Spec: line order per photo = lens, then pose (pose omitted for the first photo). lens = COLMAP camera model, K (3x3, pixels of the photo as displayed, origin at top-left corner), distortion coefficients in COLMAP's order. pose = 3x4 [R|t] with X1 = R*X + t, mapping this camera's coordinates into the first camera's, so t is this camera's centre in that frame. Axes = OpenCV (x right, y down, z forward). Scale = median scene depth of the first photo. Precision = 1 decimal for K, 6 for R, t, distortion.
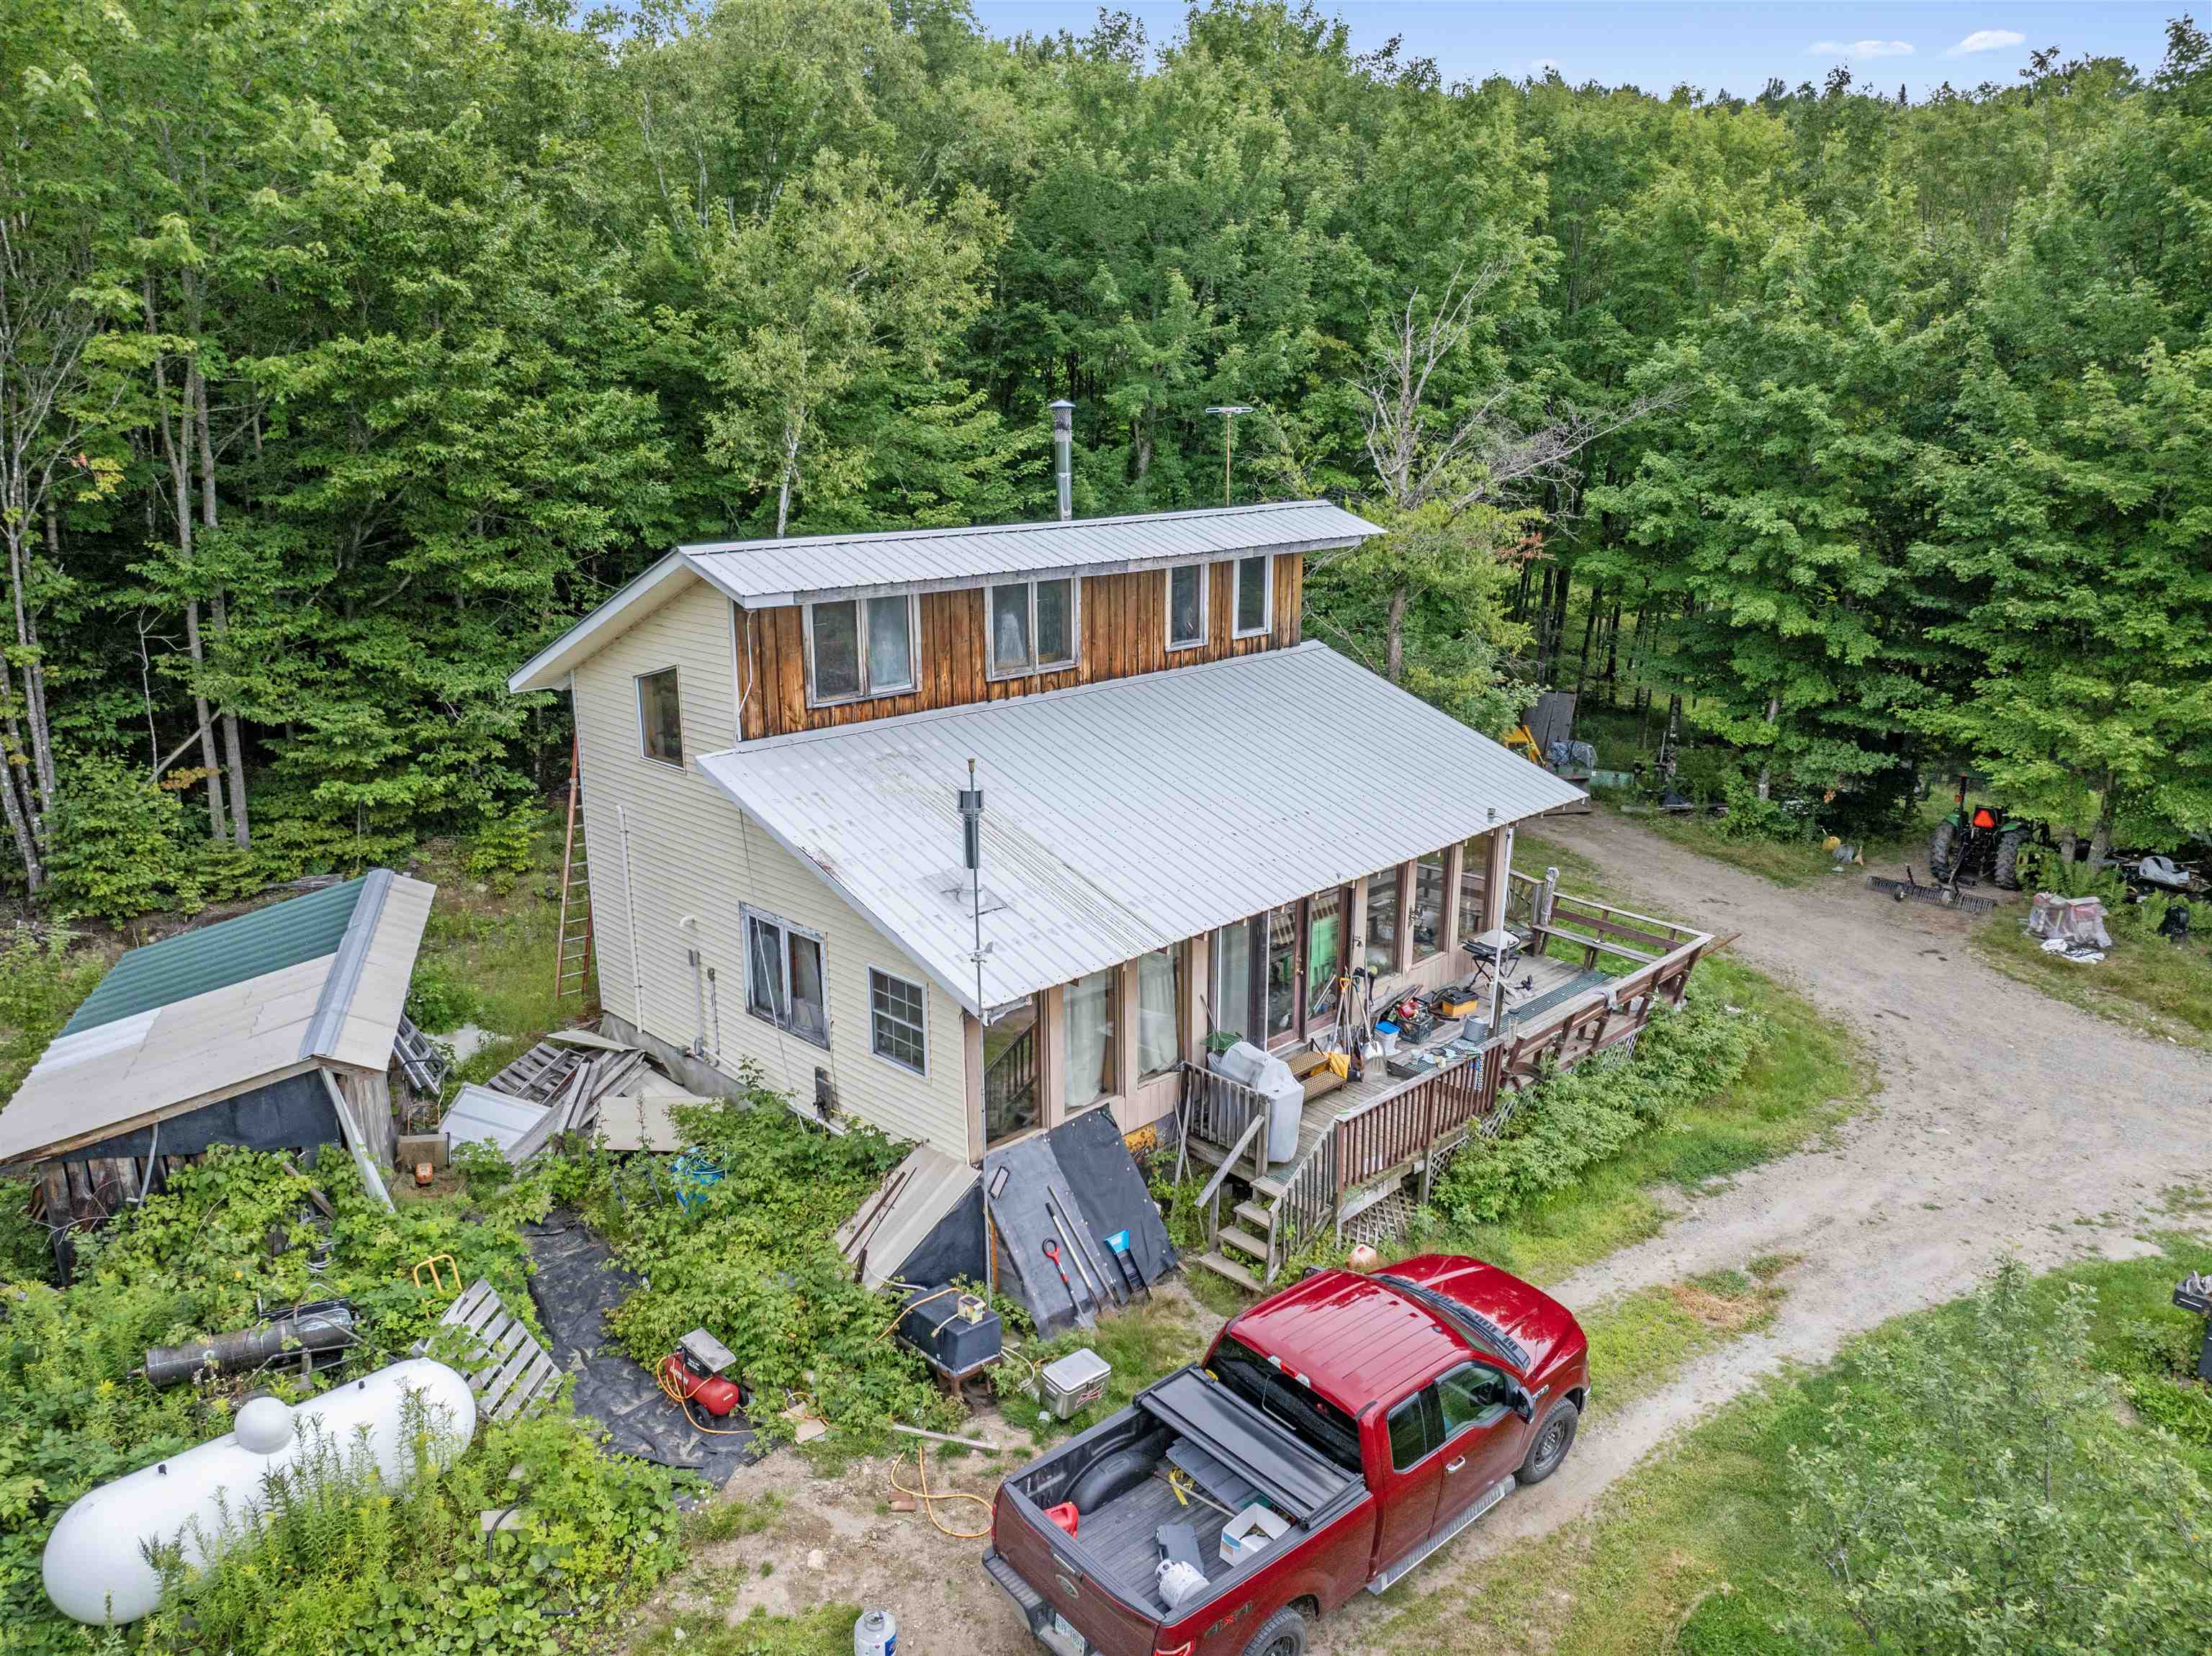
lens RADIAL K [[1554.8, 0, 1115.7], [0, 1554.8, 820.3], [0, 0, 1]] dist [-0.038244, 0.002649]
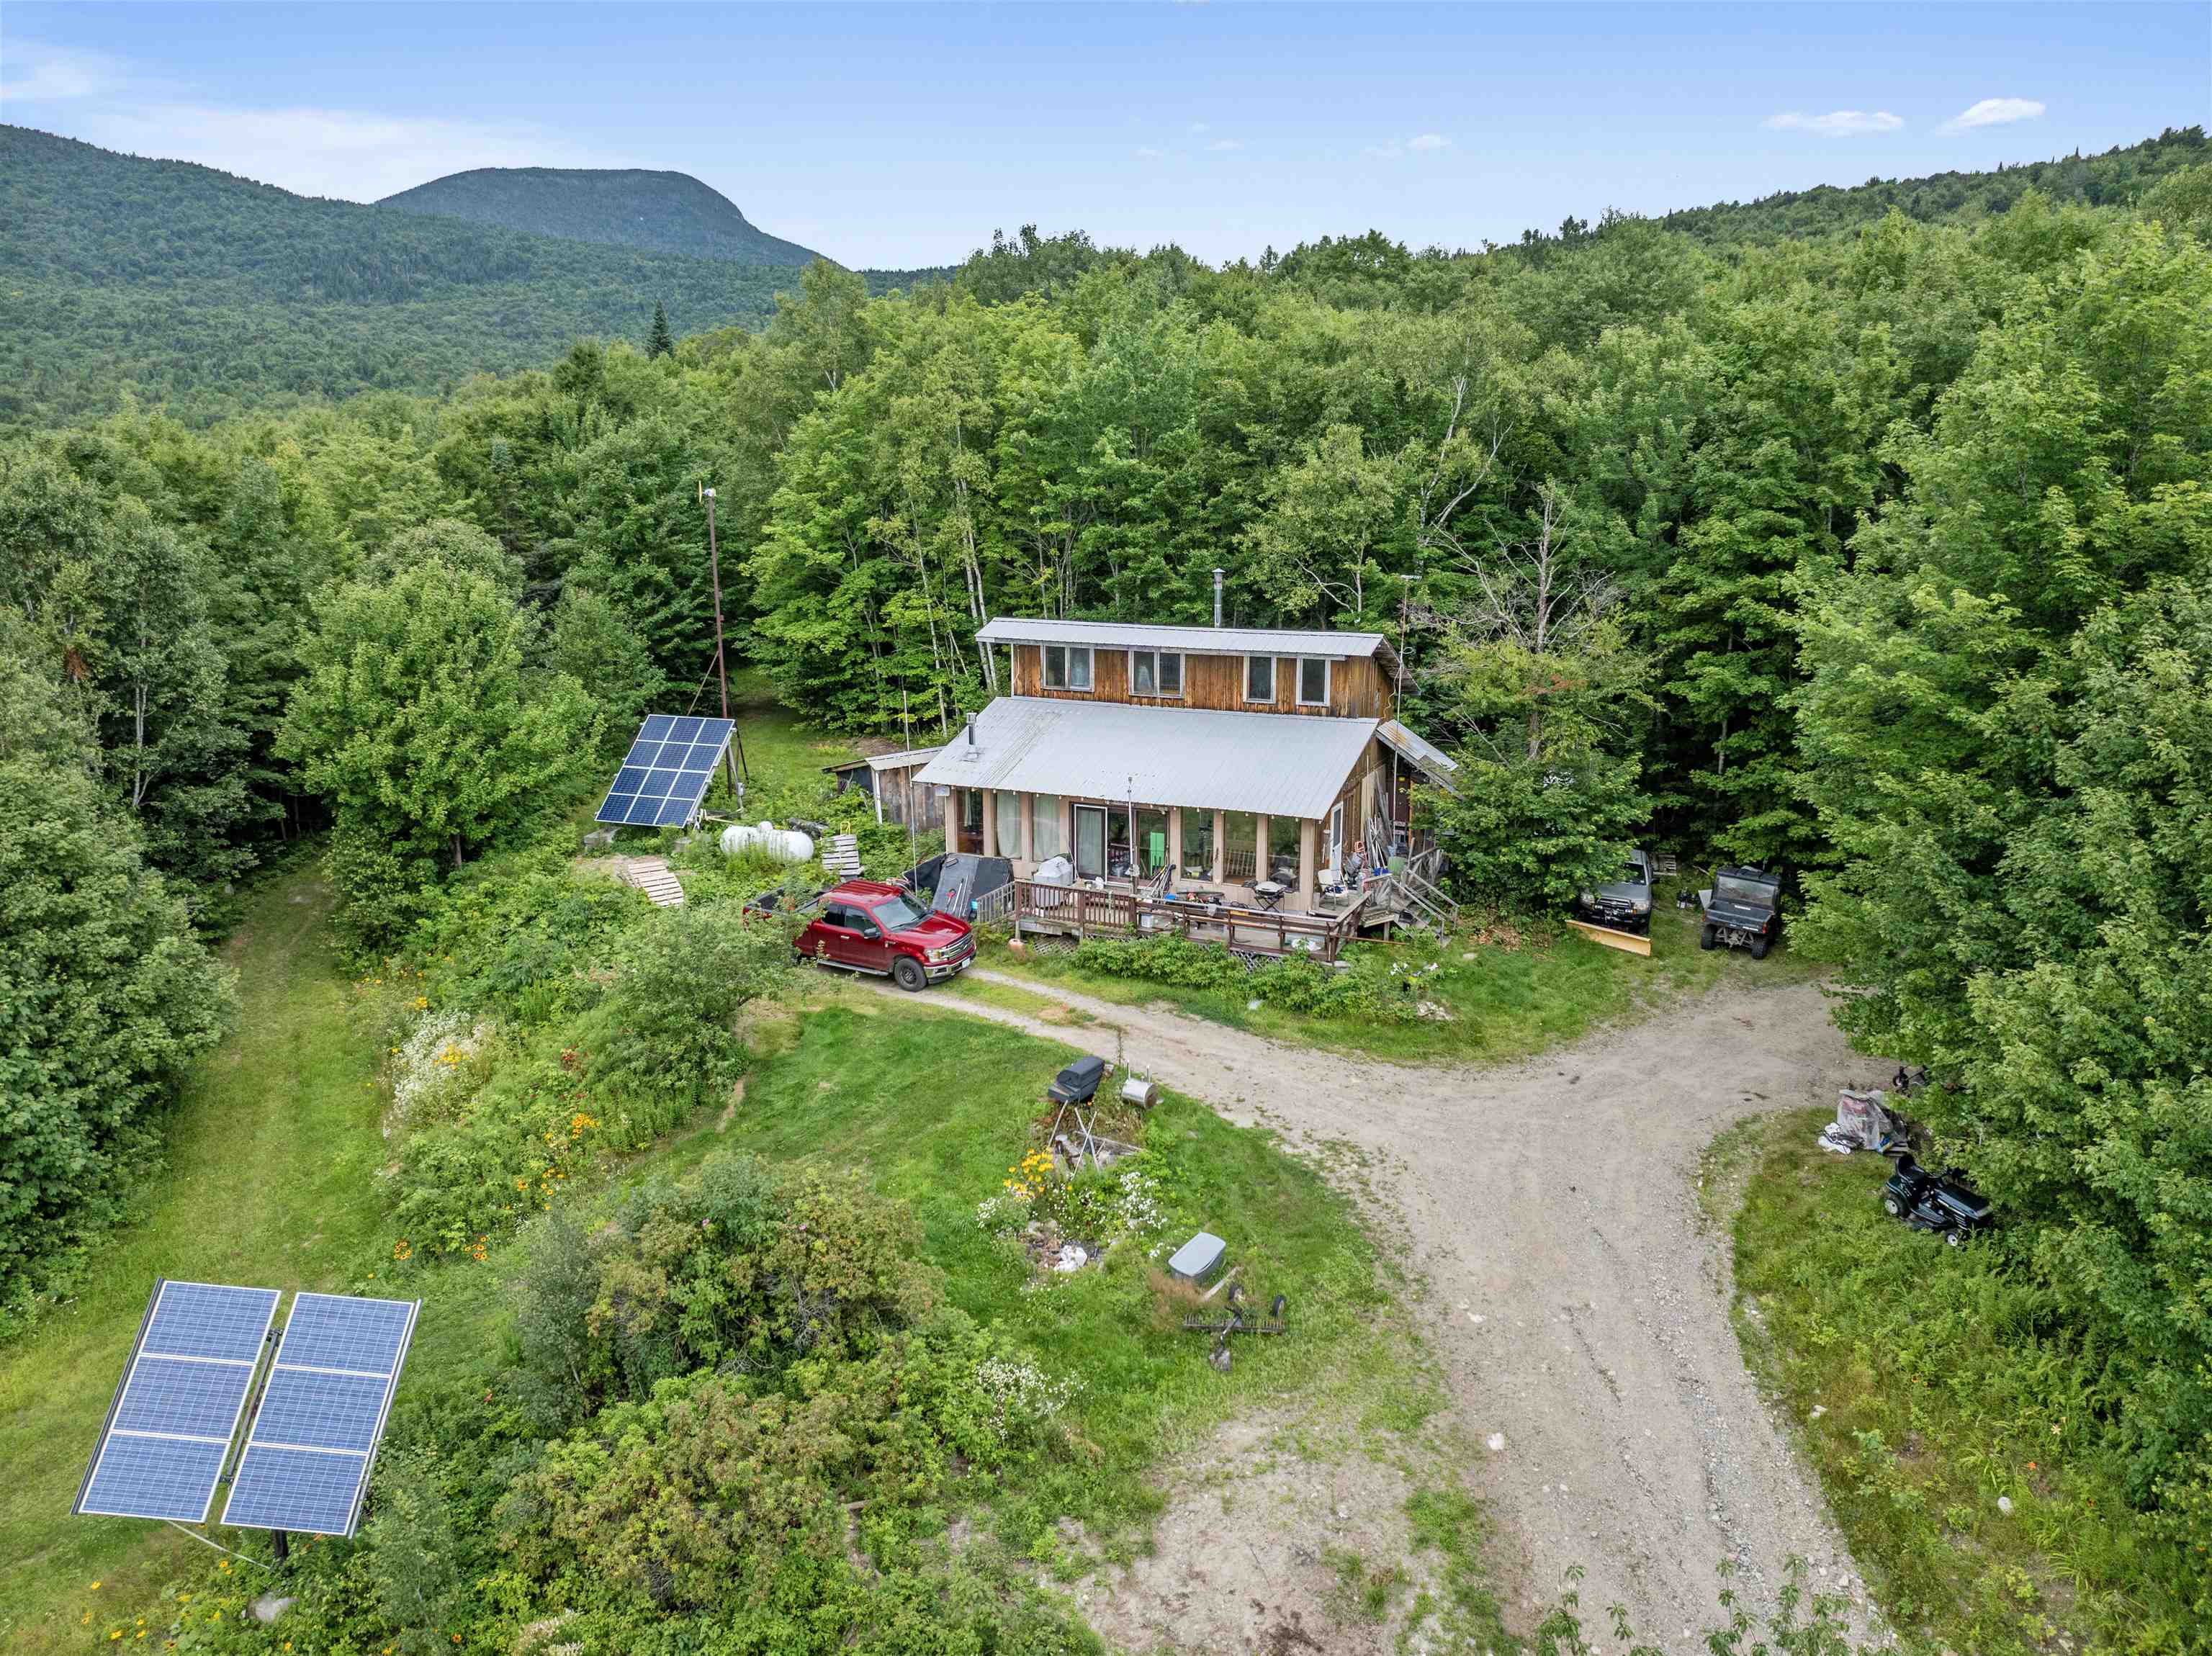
lens RADIAL K [[1554.8, 0, 1115.7], [0, 1554.8, 820.3], [0, 0, 1]] dist [-0.038244, 0.002649]
pose [[0.346458, 0.203775, -0.915665, 2.182883], [-0.245314, 0.961834, 0.121231, -0.202367], [0.905421, 0.182625, 0.383224, 0.205752]]
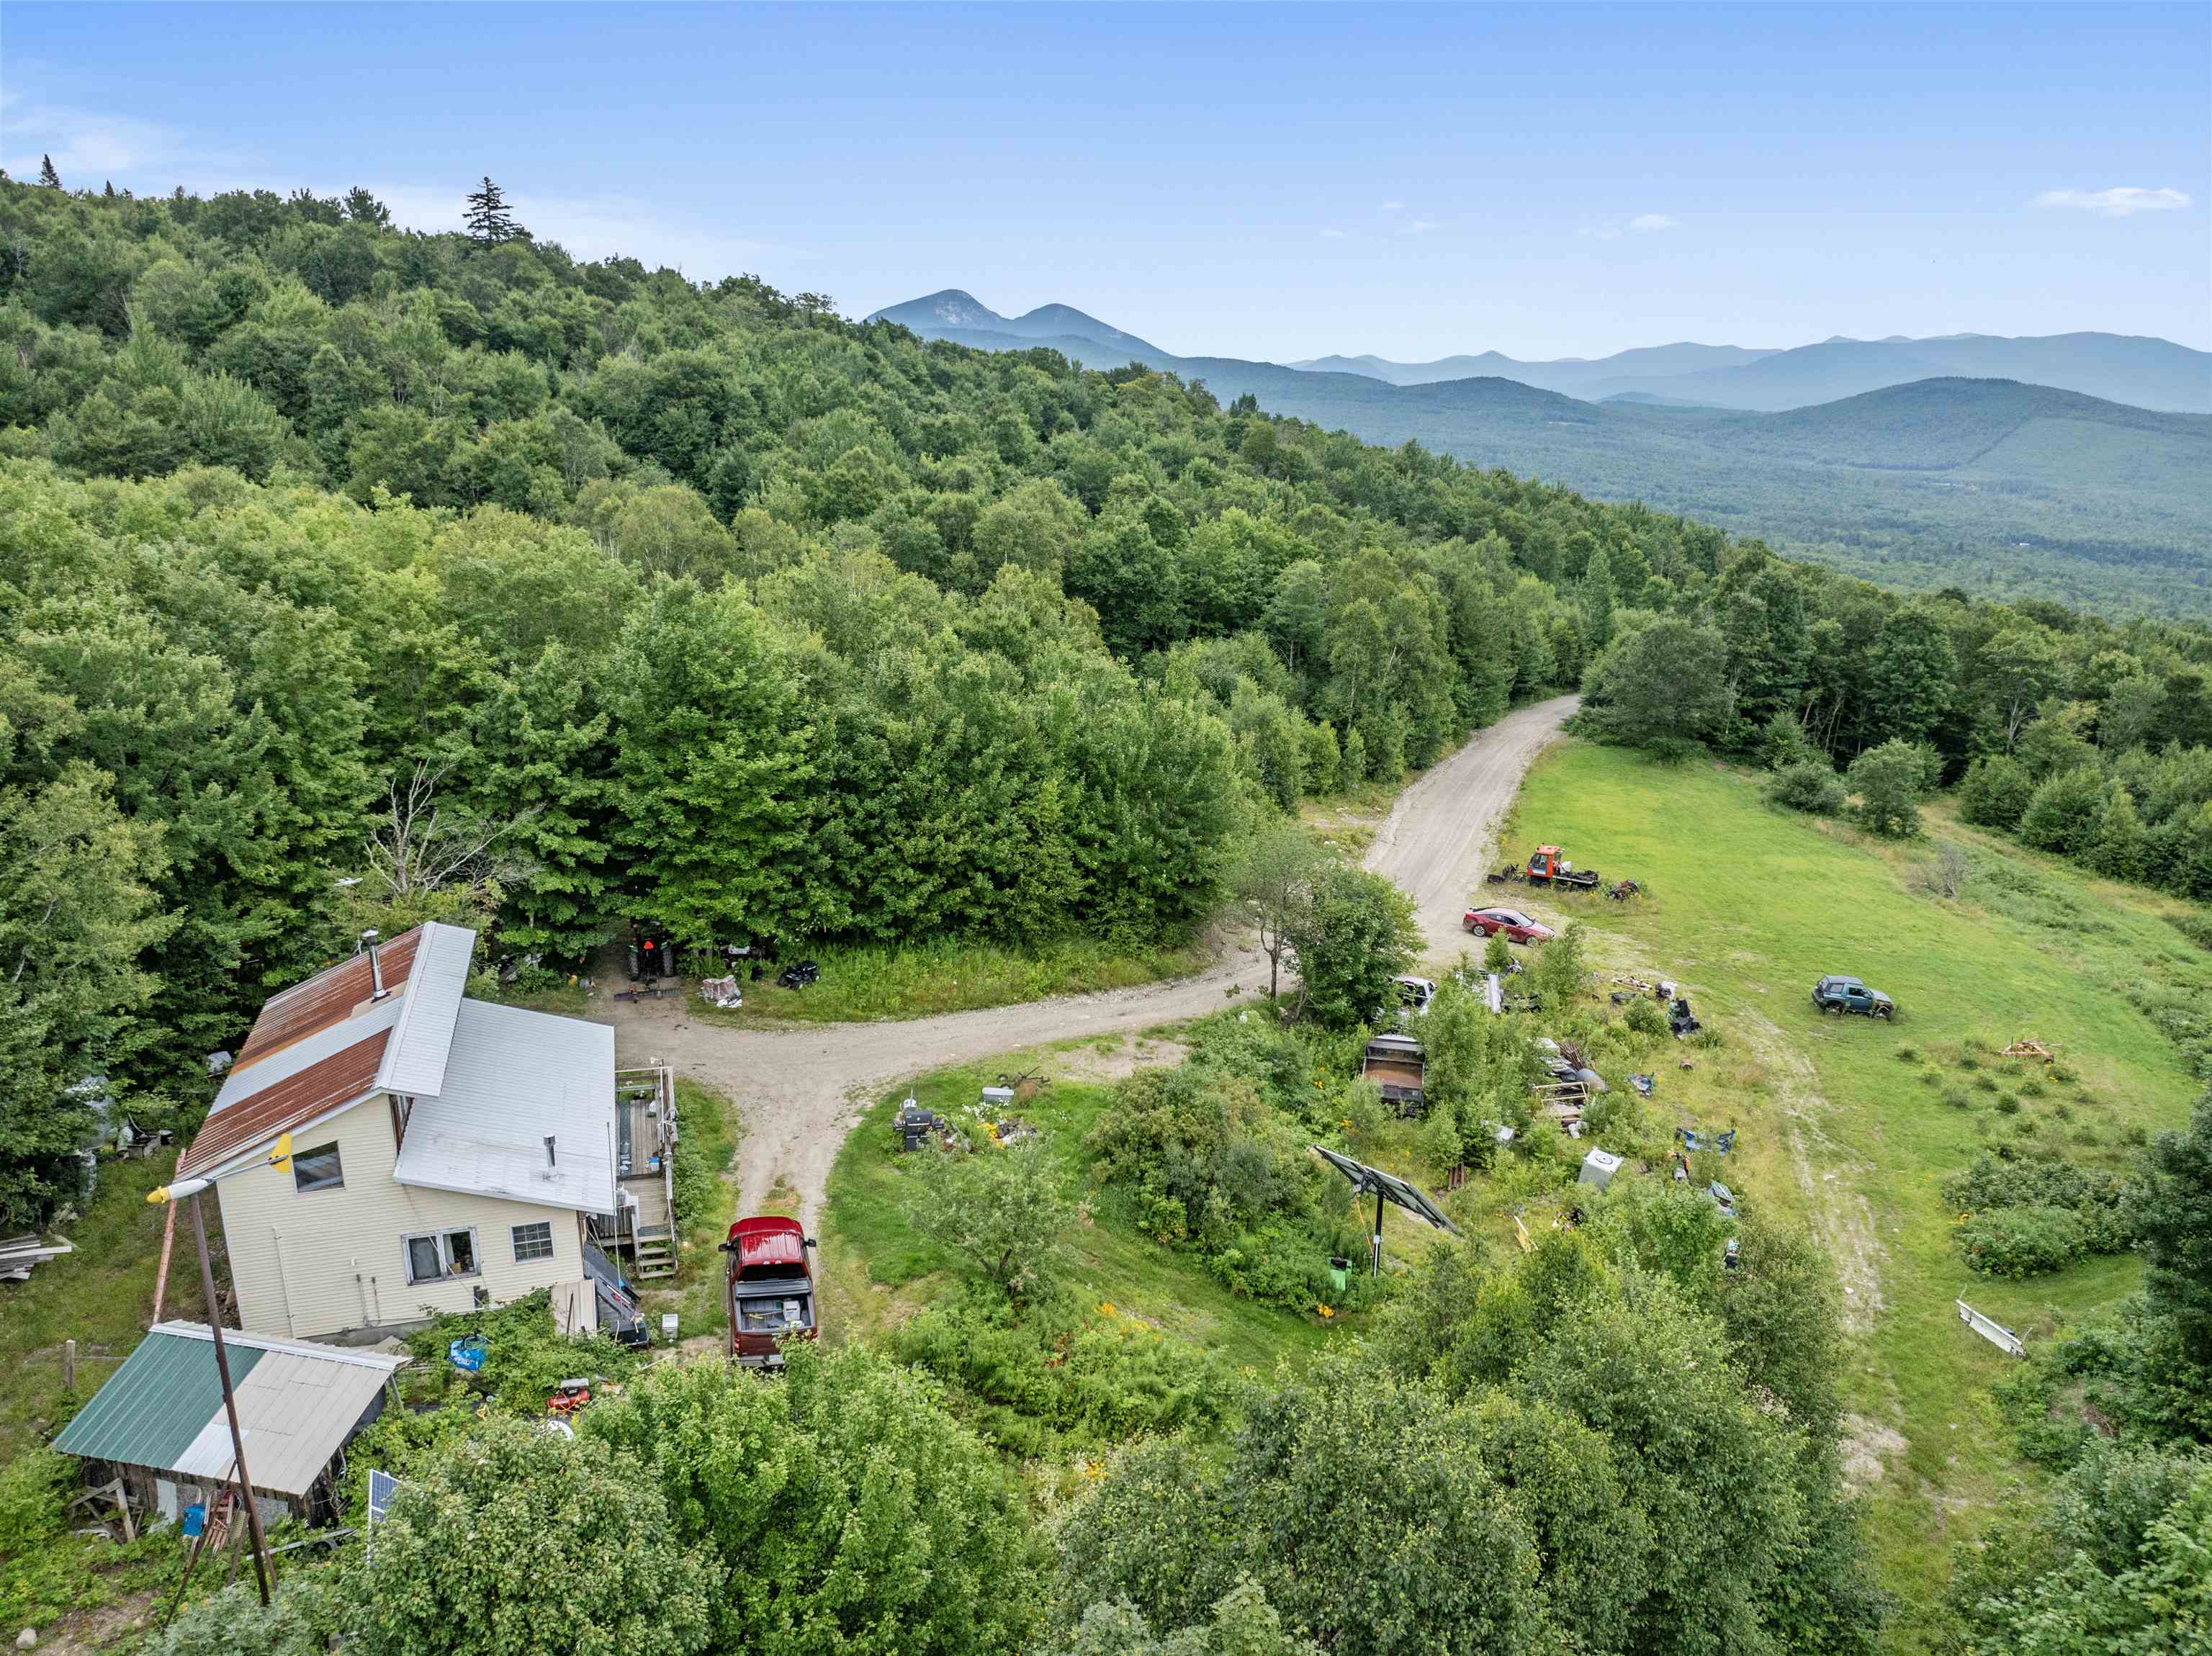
lens RADIAL K [[1556.6, 0, 1115.9], [0, 1556.6, 817.9], [0, 0, 1]] dist [-0.037389, -0.004074]
pose [[0.467997, -0.237702, 0.851162, -1.418574], [0.216828, 0.964592, 0.150160, -0.586350], [-0.856717, 0.114282, 0.502966, -0.897466]]
